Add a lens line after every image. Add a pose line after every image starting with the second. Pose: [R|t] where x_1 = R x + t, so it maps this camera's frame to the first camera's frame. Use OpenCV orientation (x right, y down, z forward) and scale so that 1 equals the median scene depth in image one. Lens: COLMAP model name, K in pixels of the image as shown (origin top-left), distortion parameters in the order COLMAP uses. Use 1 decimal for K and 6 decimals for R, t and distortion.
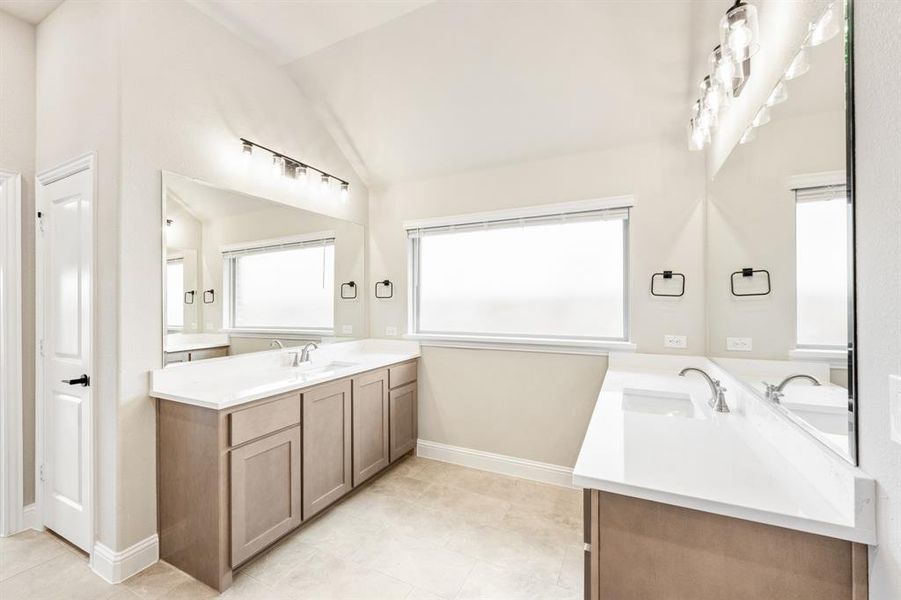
lens RADIAL K [[360.7, 0, 450.5], [0, 360.7, 300.0], [0, 0, 1]] dist [-0.039629, -0.000013]
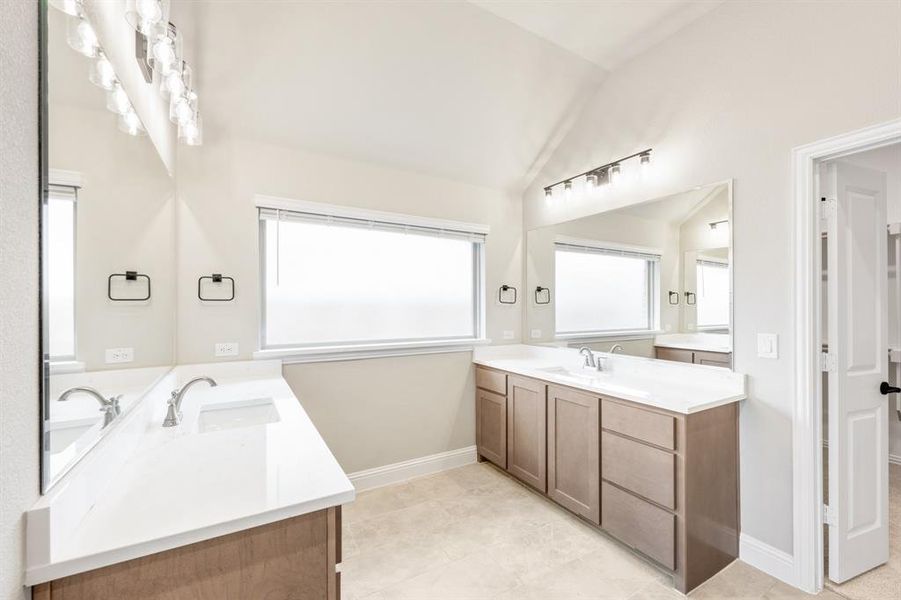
lens RADIAL K [[368.0, 0, 454.6], [0, 368.0, 302.8], [0, 0, 1]] dist [-0.000373, -0.000076]
pose [[0.548316, 0.012272, 0.836181, -0.671414], [-0.007784, 0.999924, -0.009571, 0.002642], [-0.836235, -0.001261, 0.548370, 0.344311]]
